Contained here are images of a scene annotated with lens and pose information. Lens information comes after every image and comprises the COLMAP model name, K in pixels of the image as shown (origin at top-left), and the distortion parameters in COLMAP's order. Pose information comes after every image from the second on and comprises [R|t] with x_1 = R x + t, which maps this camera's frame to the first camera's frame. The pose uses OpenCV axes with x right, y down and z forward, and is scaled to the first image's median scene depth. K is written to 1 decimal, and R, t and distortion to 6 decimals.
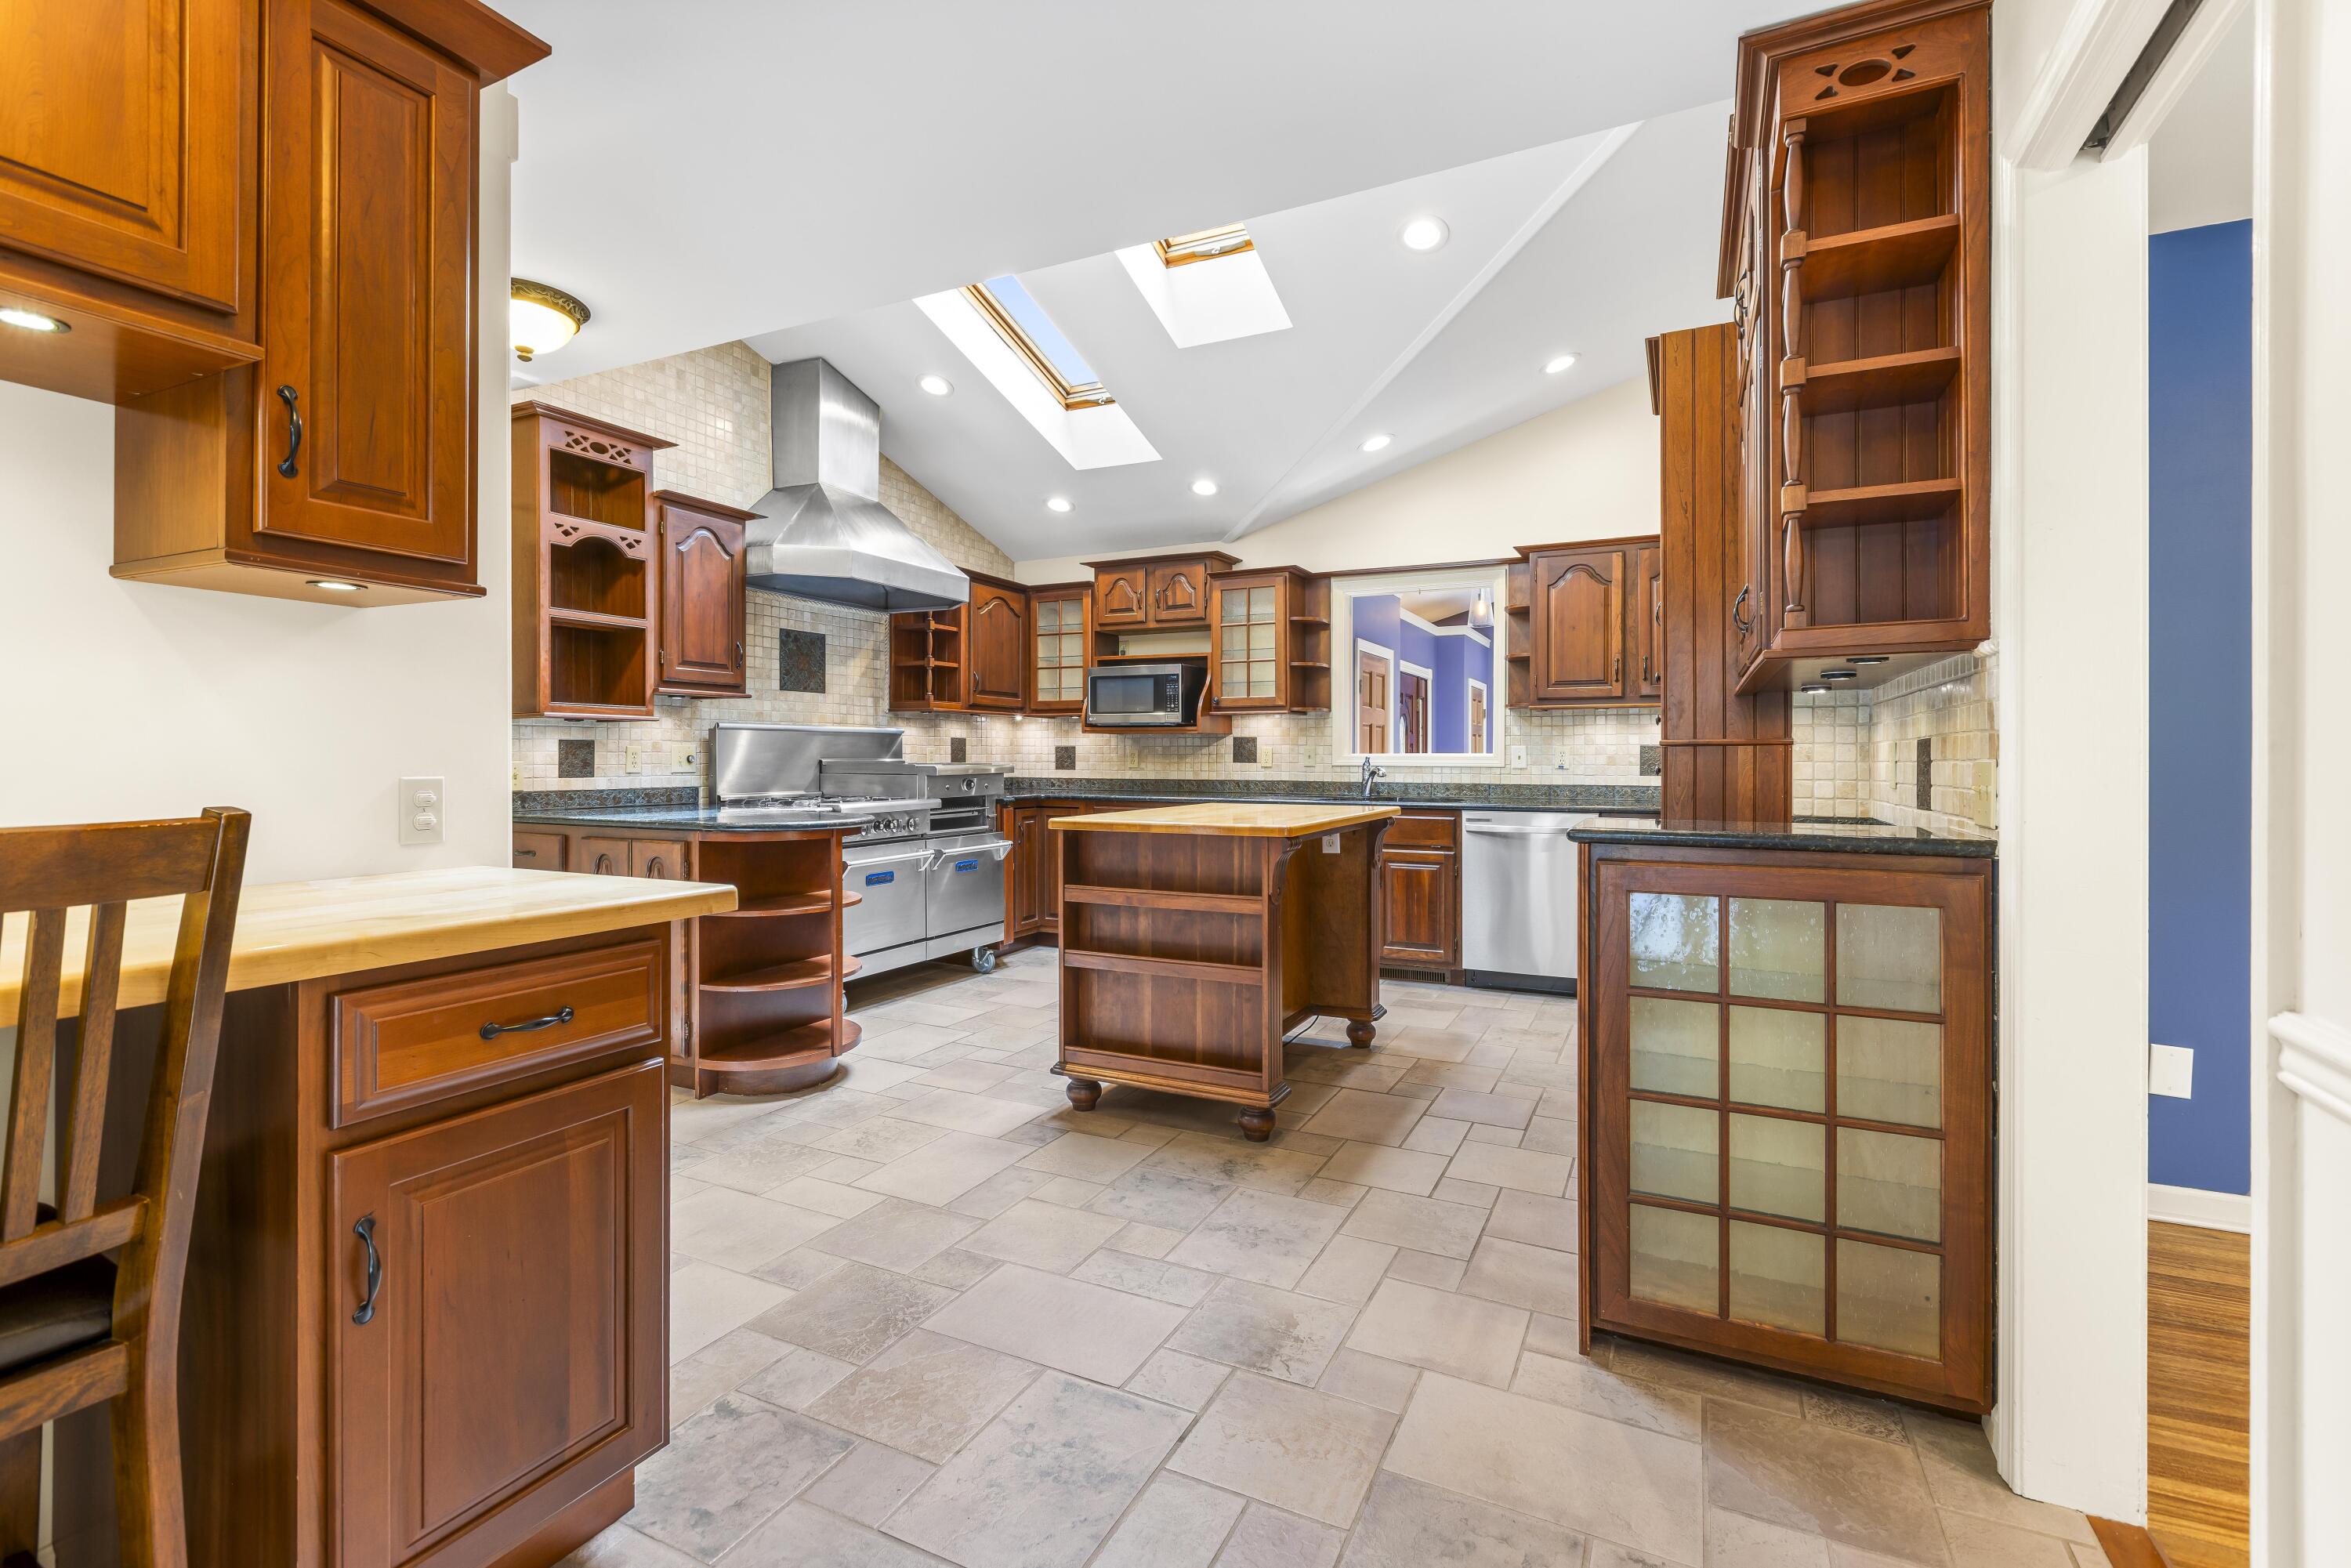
lens RADIAL K [[1057.8, 0, 1174.9], [0, 1057.8, 759.1], [0, 0, 1]] dist [-0.004587, 0.000276]
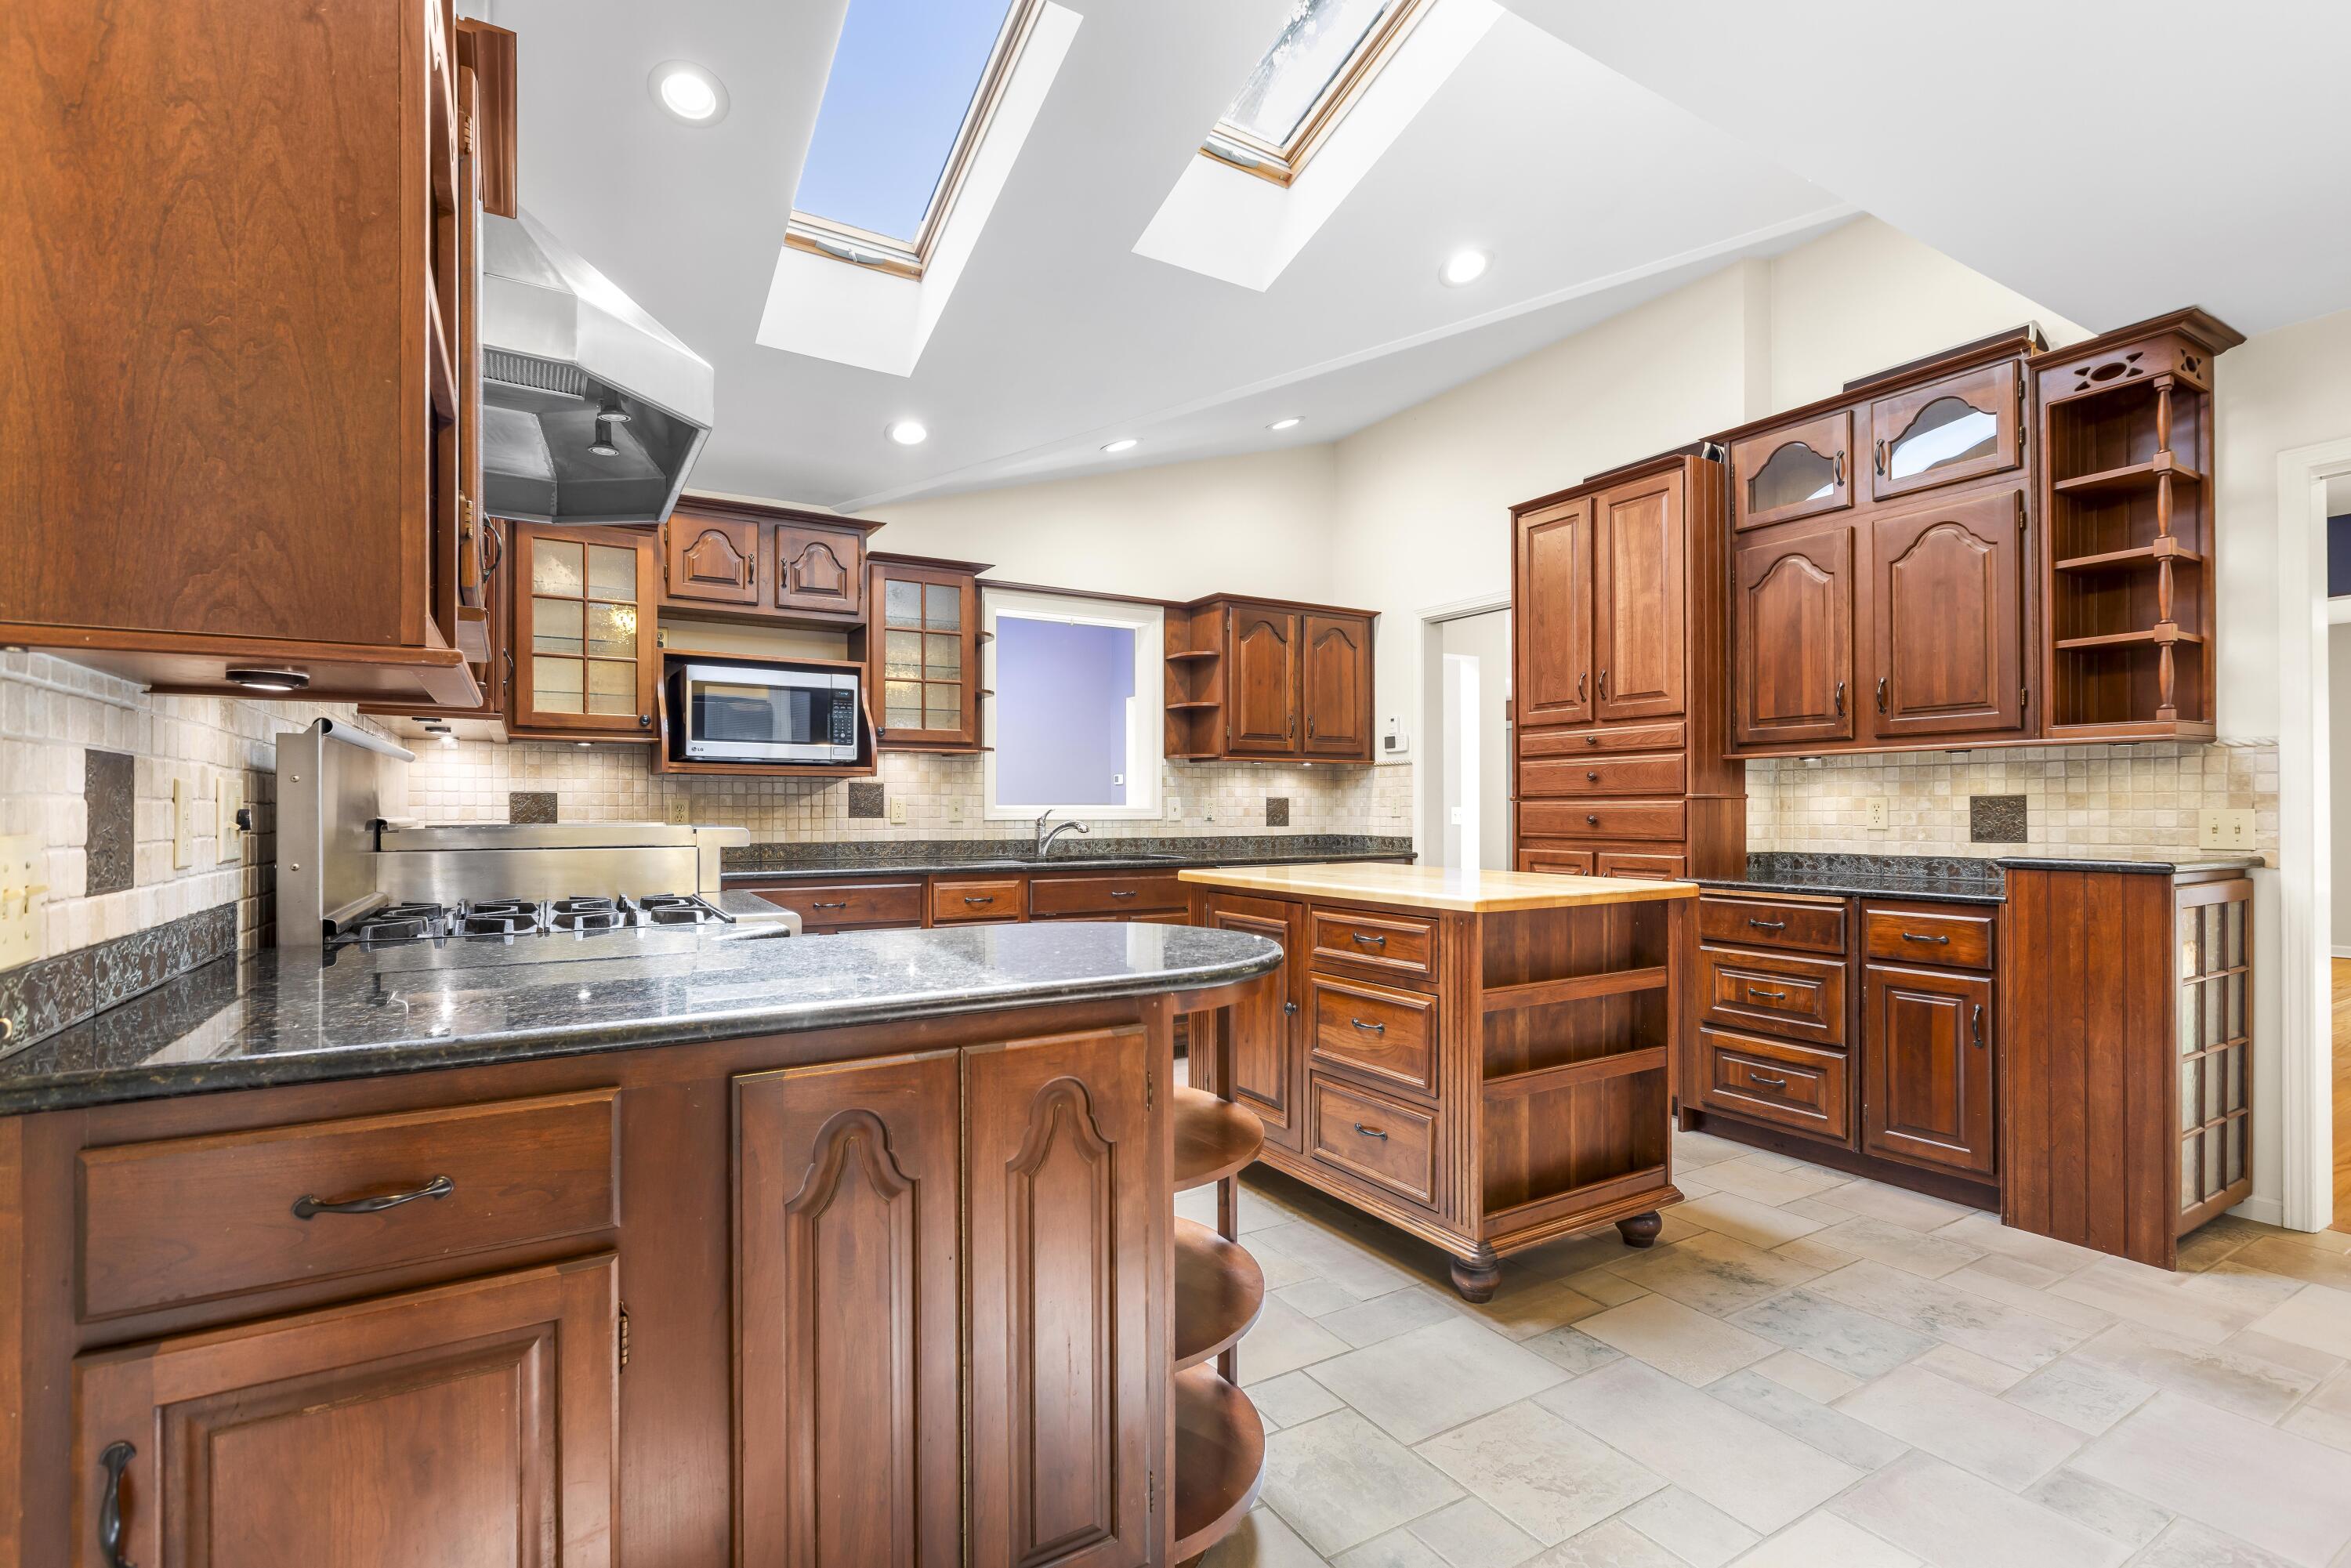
lens RADIAL K [[1057.8, 0, 1175.8], [0, 1057.8, 808.6], [0, 0, 1]] dist [-0.004587, 0.000276]
pose [[0.546105, -0.001505, 0.837716, -0.585638], [0.004559, 0.999989, -0.001176, -0.001588], [-0.837704, 0.004461, 0.546106, 0.569785]]
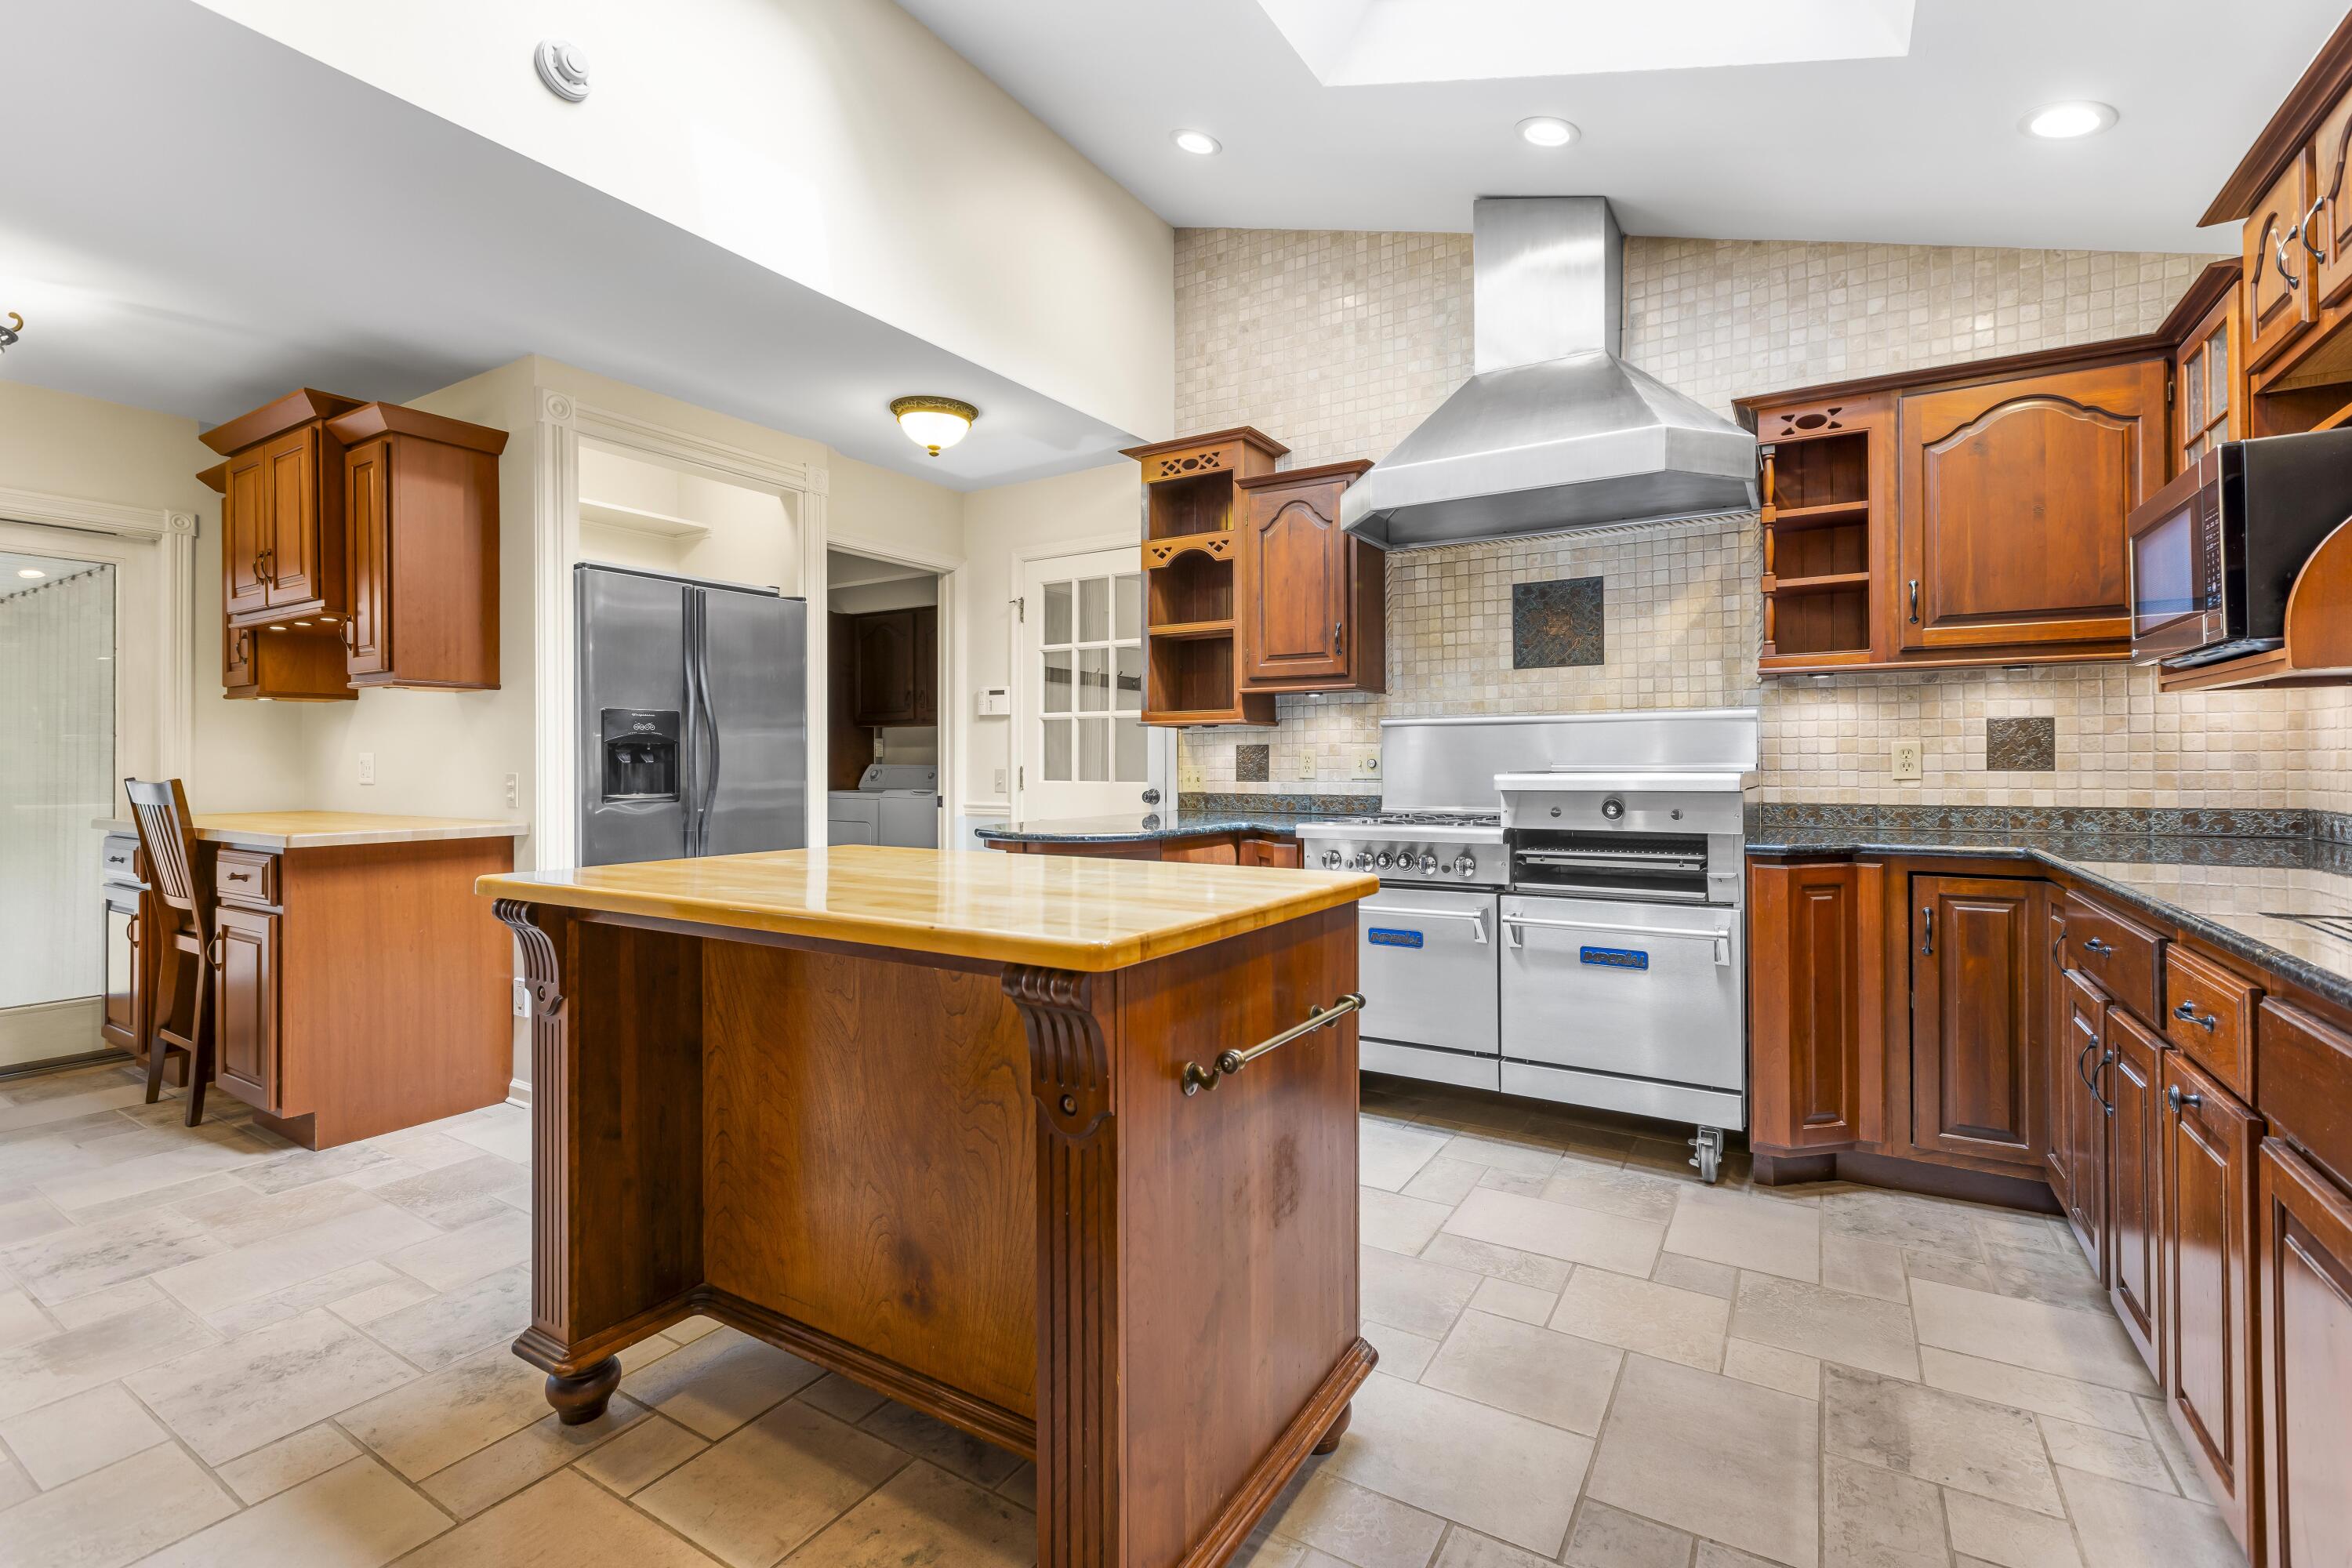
lens RADIAL K [[1058.3, 0, 1167.7], [0, 1058.3, 762.0], [0, 0, 1]] dist [-0.004587, 0.000276]
pose [[-0.105669, -0.001726, -0.994400, 0.422359], [0.001402, 0.999997, -0.001885, 0.000141], [0.994400, -0.001593, -0.105667, 0.937069]]
